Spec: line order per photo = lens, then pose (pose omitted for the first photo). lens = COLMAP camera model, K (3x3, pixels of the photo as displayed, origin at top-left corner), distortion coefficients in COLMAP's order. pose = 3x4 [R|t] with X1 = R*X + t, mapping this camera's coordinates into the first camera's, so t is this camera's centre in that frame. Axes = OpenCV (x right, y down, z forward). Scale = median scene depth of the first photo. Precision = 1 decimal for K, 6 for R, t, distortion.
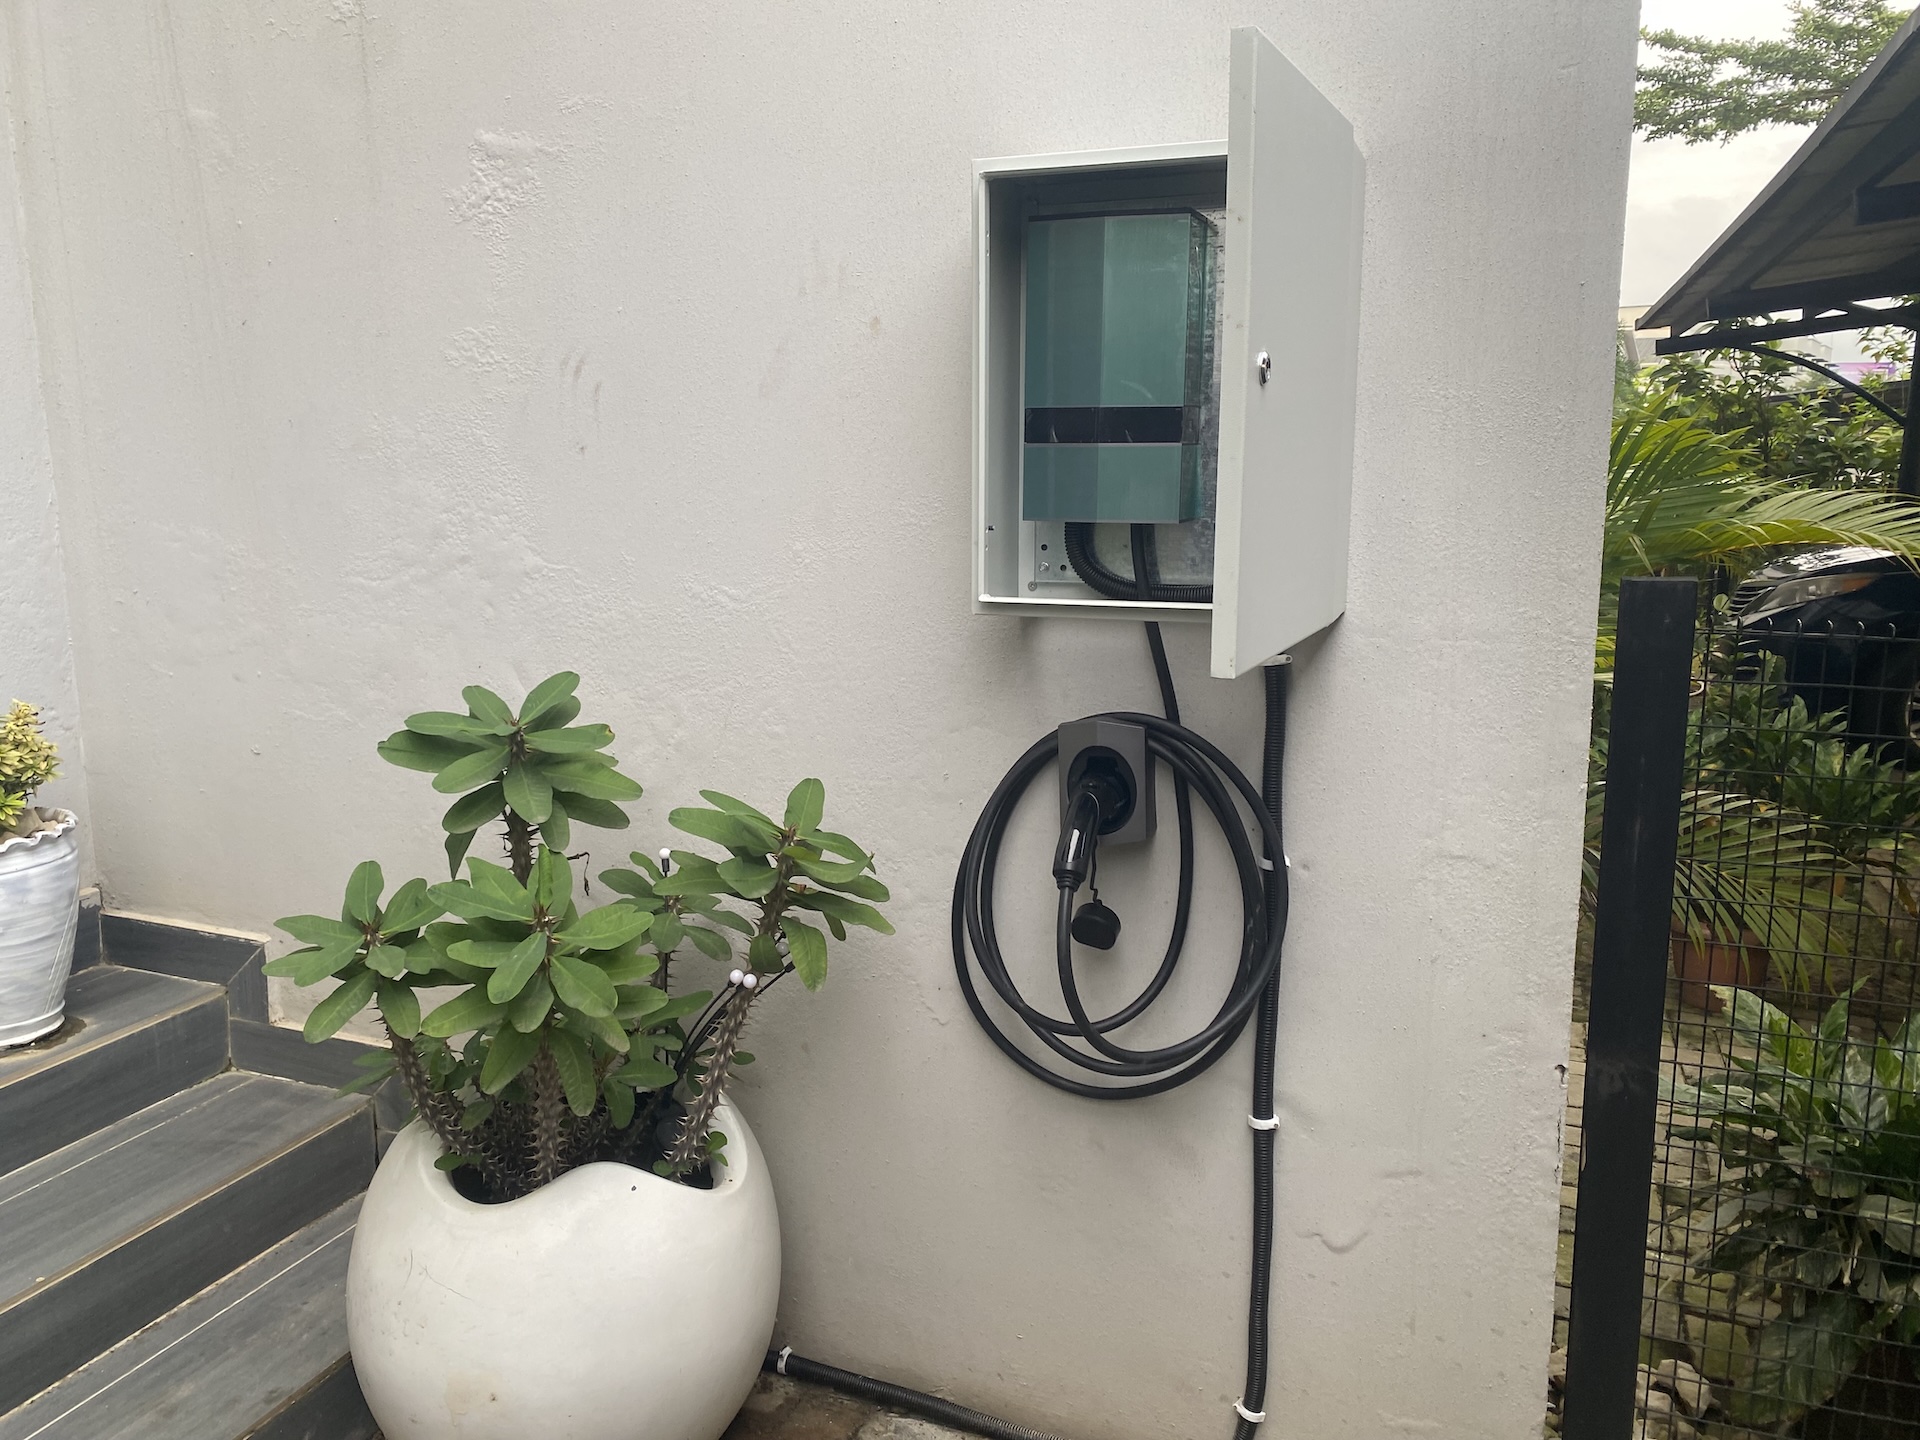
lens RADIAL K [[1471.1, 0, 947.7], [0, 1471.1, 715.2], [0, 0, 1]] dist [0.024215, -0.022496]
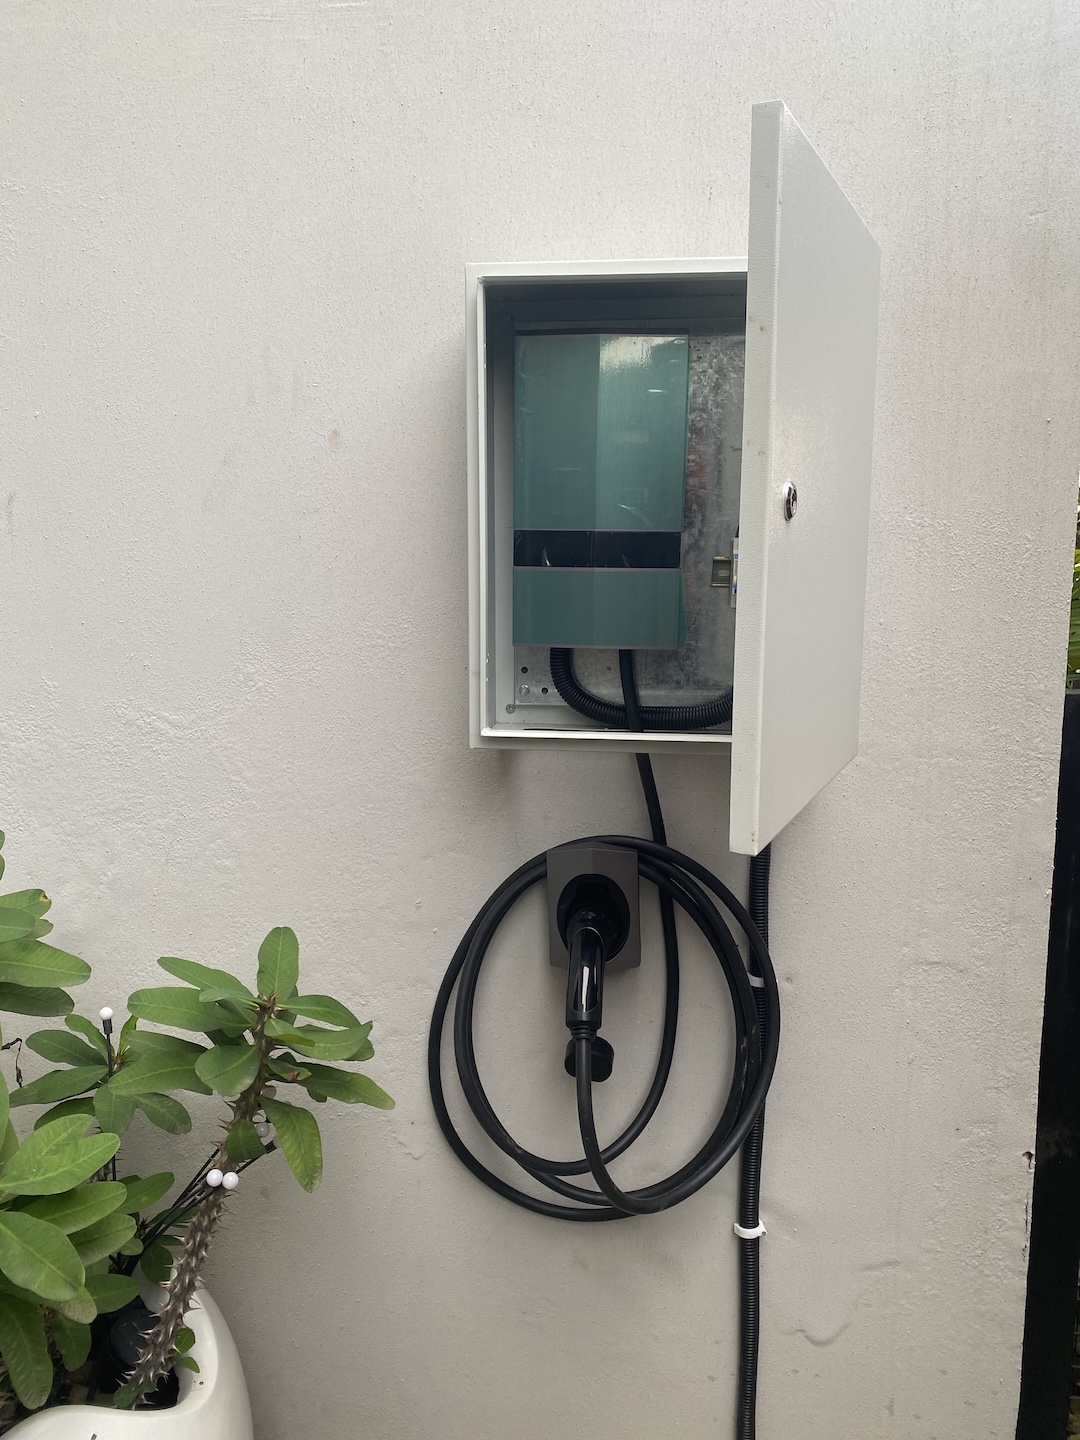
lens RADIAL K [[1103.3, 0, 554.9], [0, 1103.3, 707.7], [0, 0, 1]] dist [0.024215, -0.022496]
pose [[0.966766, -0.030165, 0.253878, -0.098742], [0.037658, 0.998985, -0.024704, -0.069697], [-0.252875, 0.033444, 0.966921, 0.284508]]
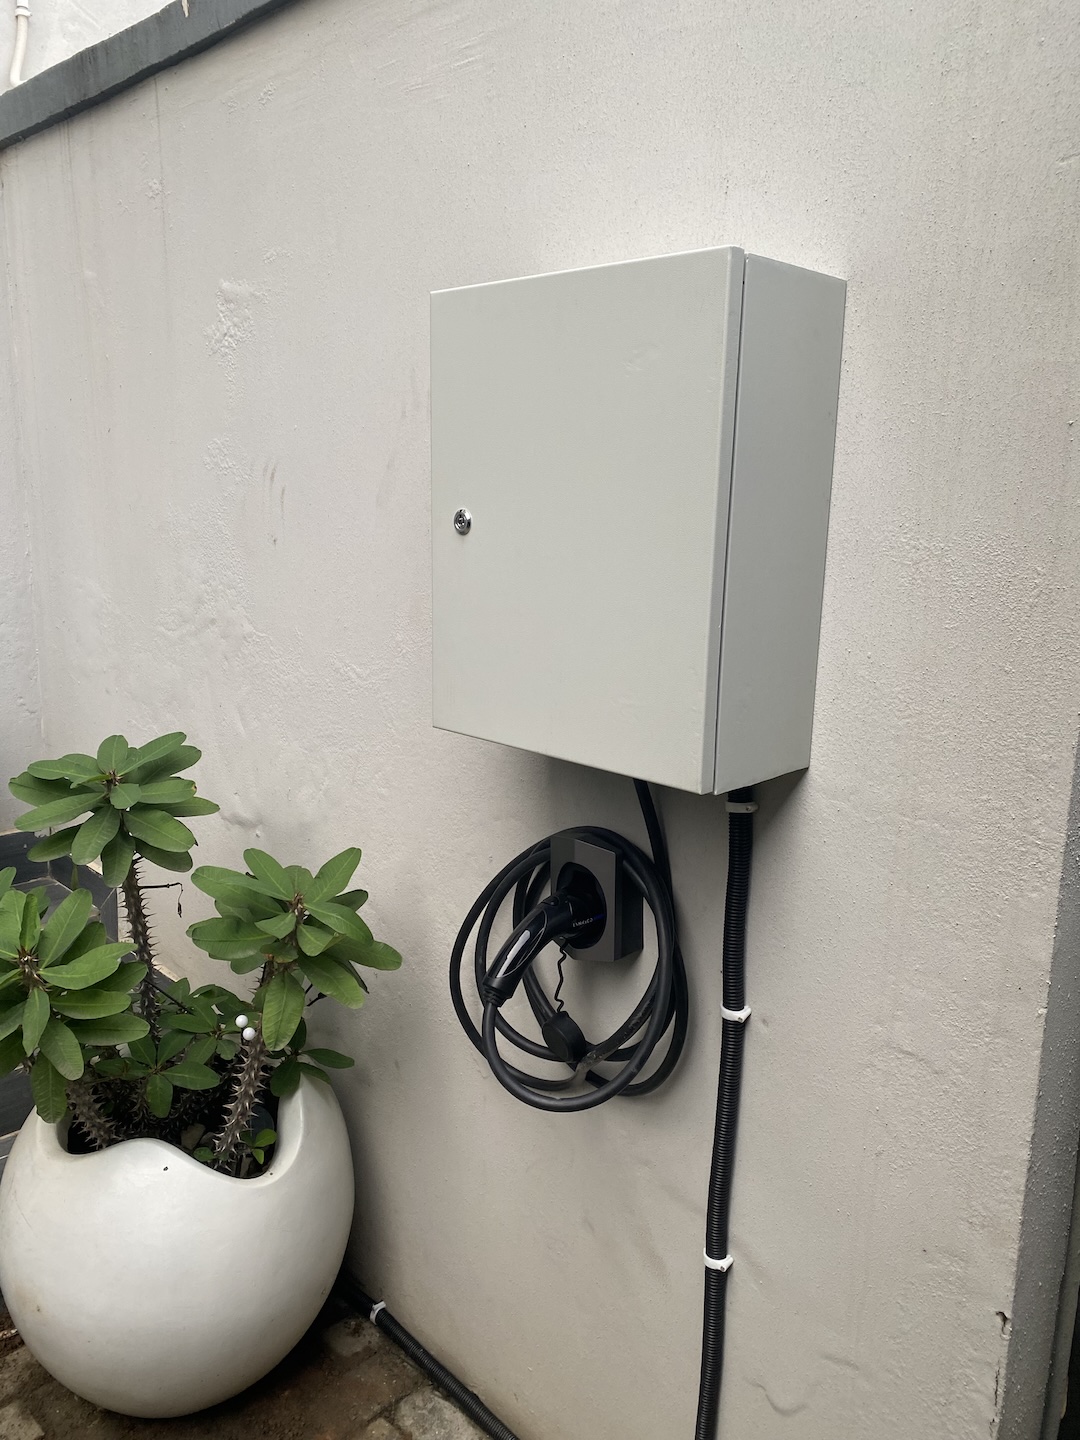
lens RADIAL K [[1103.3, 0, 536.7], [0, 1103.3, 718.9], [0, 0, 1]] dist [0.024215, -0.022496]
pose [[0.917772, 0.108753, -0.381927, 0.349386], [-0.099412, 0.994066, 0.044169, -0.106929], [0.384464, -0.002569, 0.923136, 0.267383]]
